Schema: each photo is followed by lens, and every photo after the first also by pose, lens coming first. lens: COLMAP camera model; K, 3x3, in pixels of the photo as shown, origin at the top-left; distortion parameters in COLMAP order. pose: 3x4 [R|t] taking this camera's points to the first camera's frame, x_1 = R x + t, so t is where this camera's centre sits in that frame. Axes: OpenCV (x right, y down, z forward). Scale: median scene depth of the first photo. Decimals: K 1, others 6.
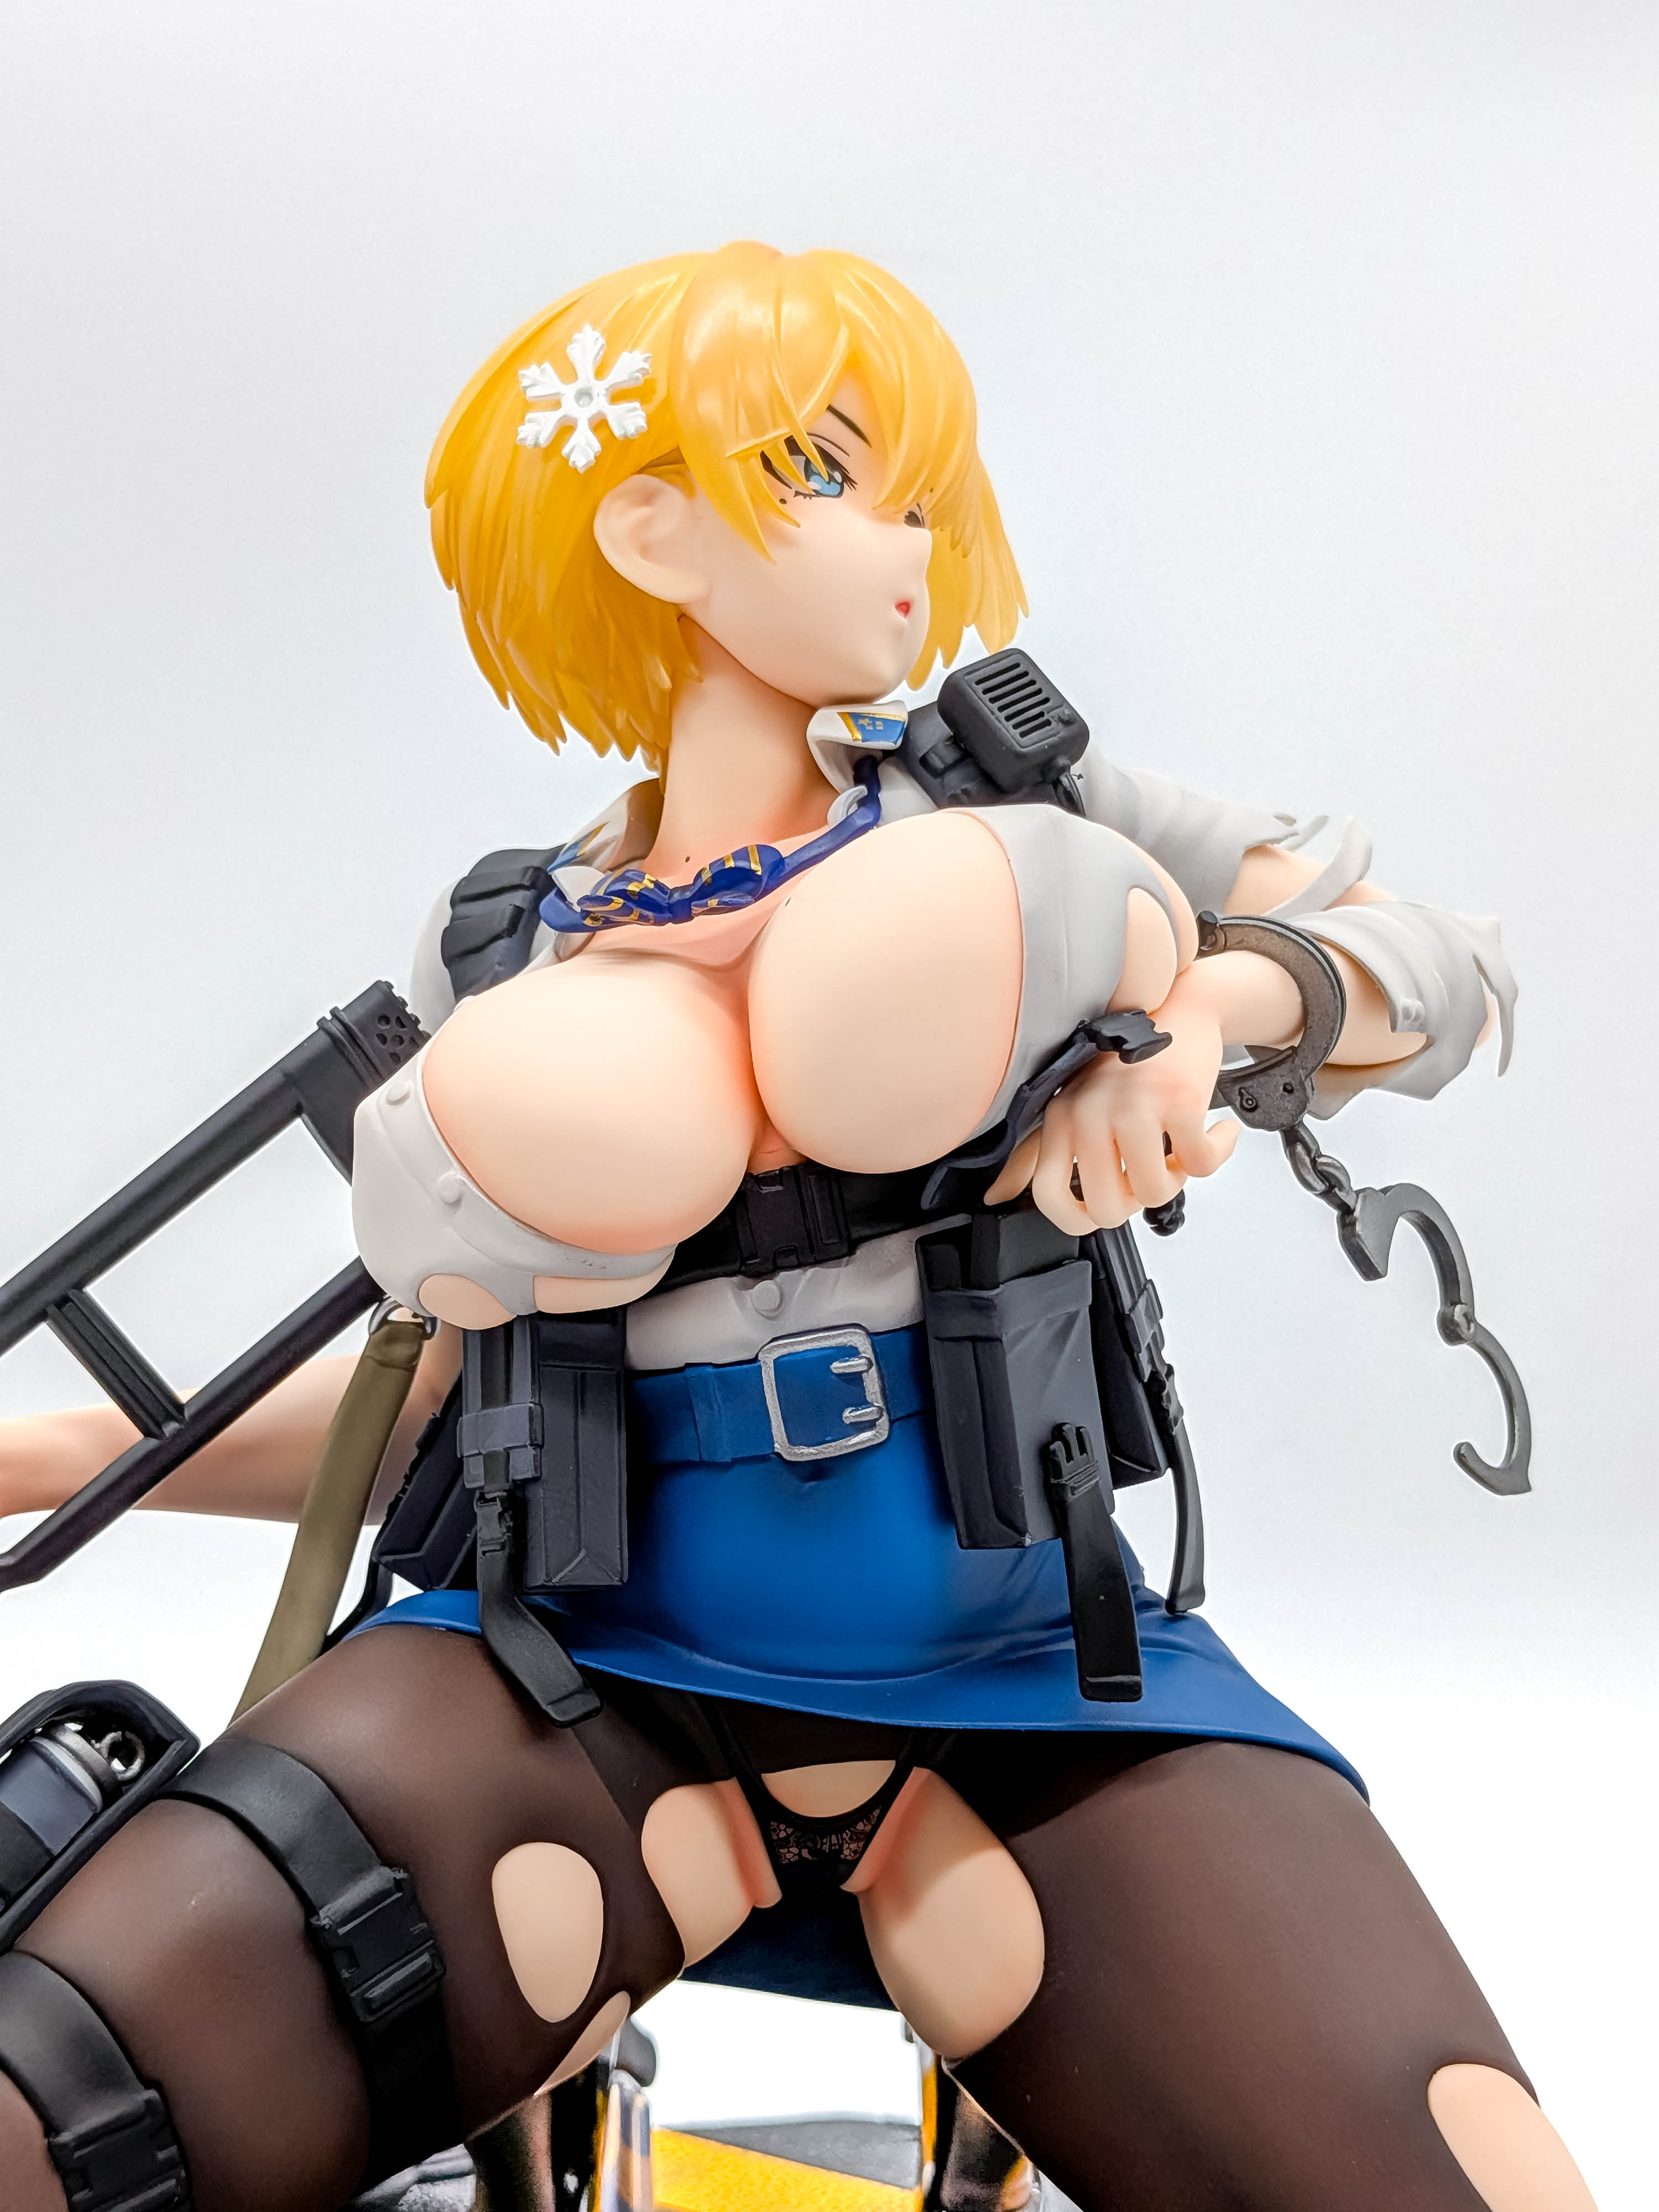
lens RADIAL K [[3246.3, 0, 745.3], [0, 3246.3, 1068.0], [0, 0, 1]] dist [0.062425, 0.000000]
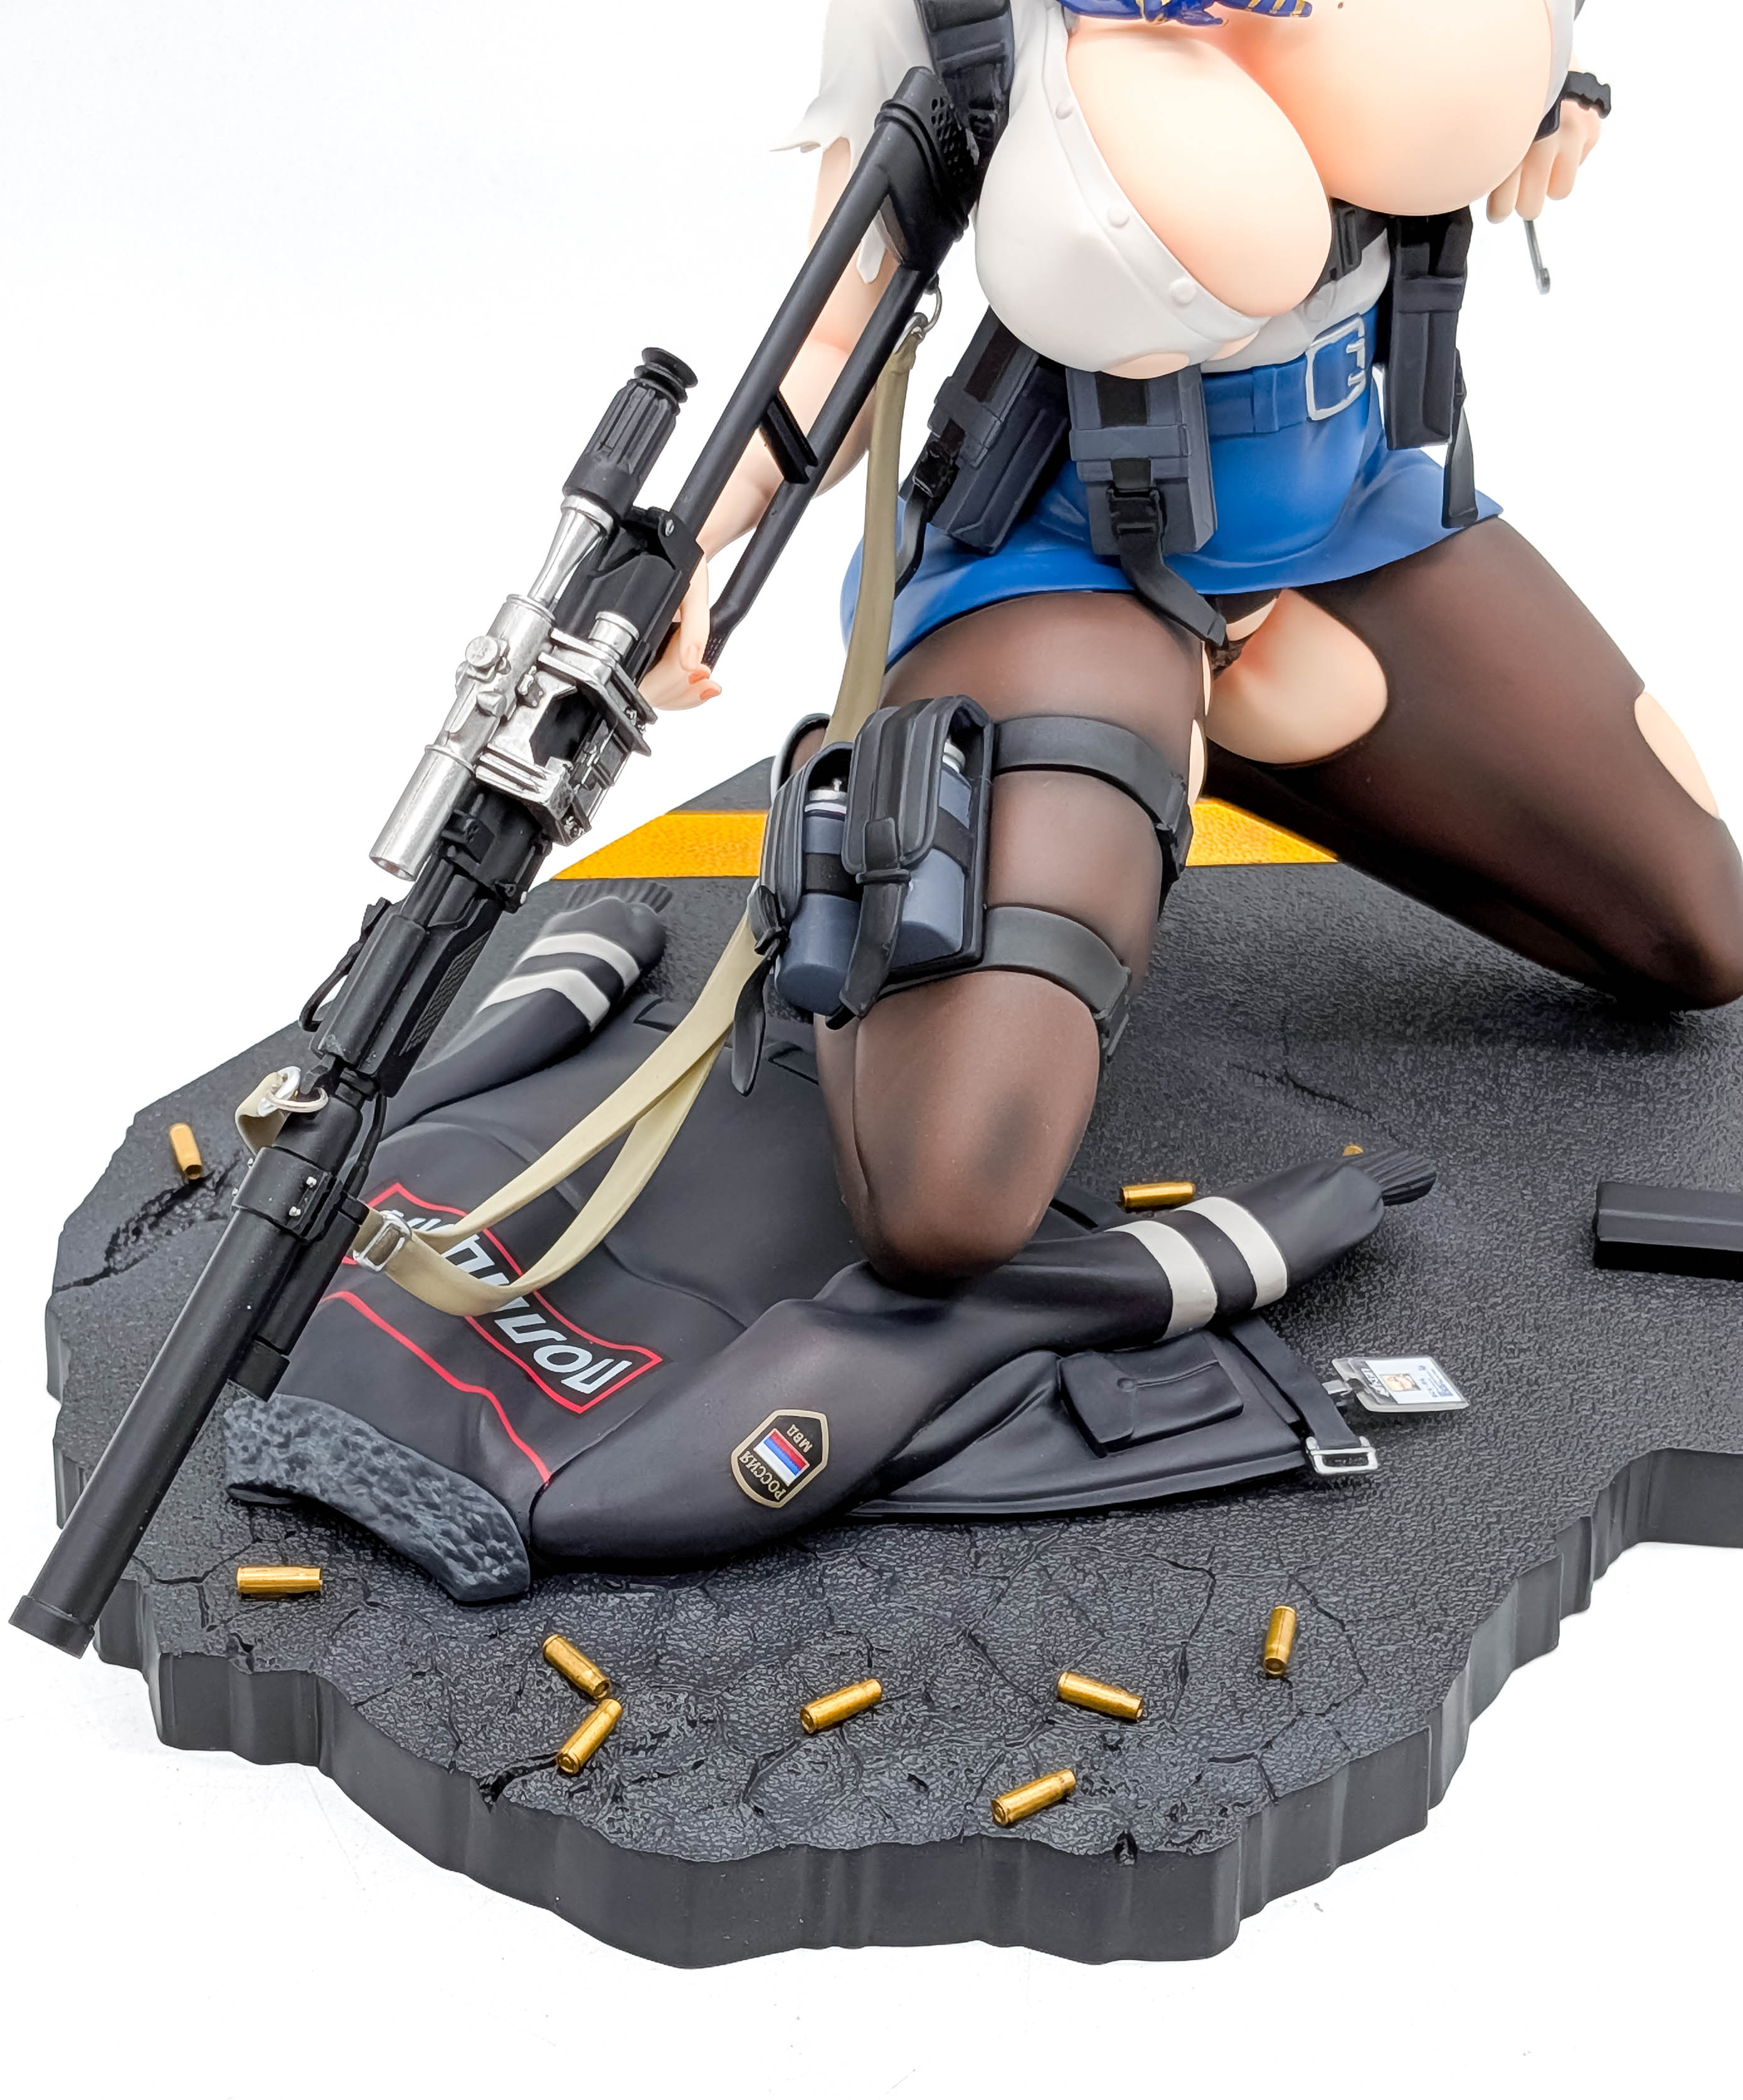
lens RADIAL K [[3675.4, 0, 788.0], [0, 3675.4, 1166.4], [0, 0, 1]] dist [0.080613, 0.000000]
pose [[0.789380, -0.332876, 0.515823, -1.018708], [0.000383, 0.840499, 0.541813, -0.437895], [-0.613905, -0.427498, 0.663600, -0.040458]]
